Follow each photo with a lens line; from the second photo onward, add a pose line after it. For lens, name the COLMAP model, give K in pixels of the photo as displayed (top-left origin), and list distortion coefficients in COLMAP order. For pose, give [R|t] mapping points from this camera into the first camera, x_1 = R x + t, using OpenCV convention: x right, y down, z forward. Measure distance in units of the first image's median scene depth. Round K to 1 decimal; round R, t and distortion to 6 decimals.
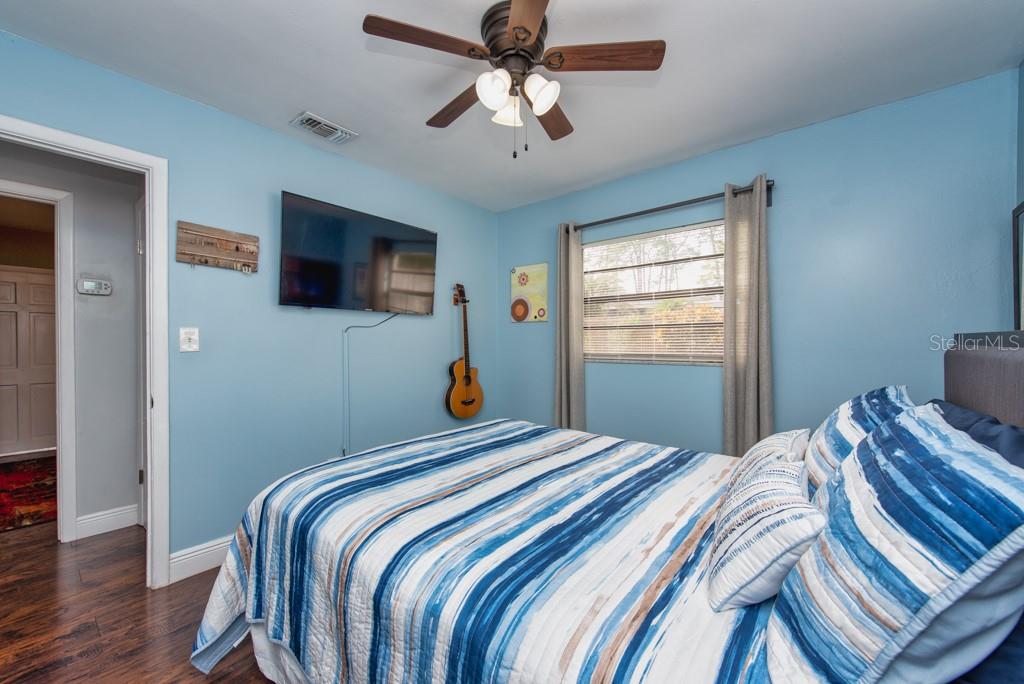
lens RADIAL K [[401.9, 0, 506.2], [0, 401.9, 341.7], [0, 0, 1]] dist [0.016032, -0.003881]
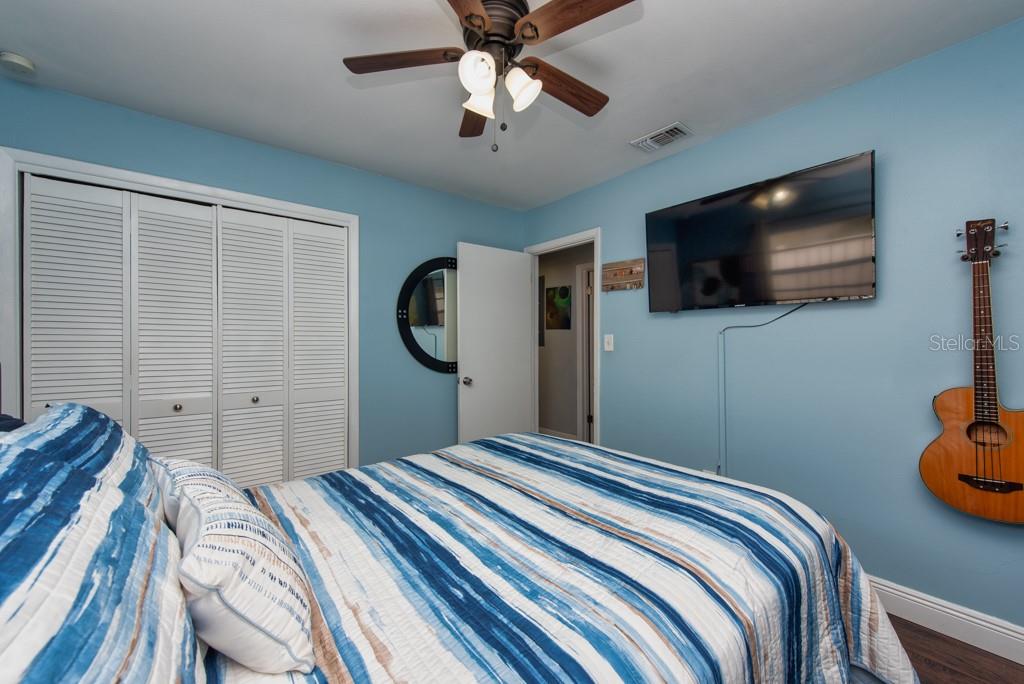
lens RADIAL K [[401.9, 0, 515.8], [0, 401.9, 344.8], [0, 0, 1]] dist [0.016032, -0.003881]
pose [[-0.182644, 0.009372, -0.983135, 0.890303], [0.000534, 0.999955, 0.009433, -0.013957], [0.983179, 0.001198, -0.182640, 1.153156]]
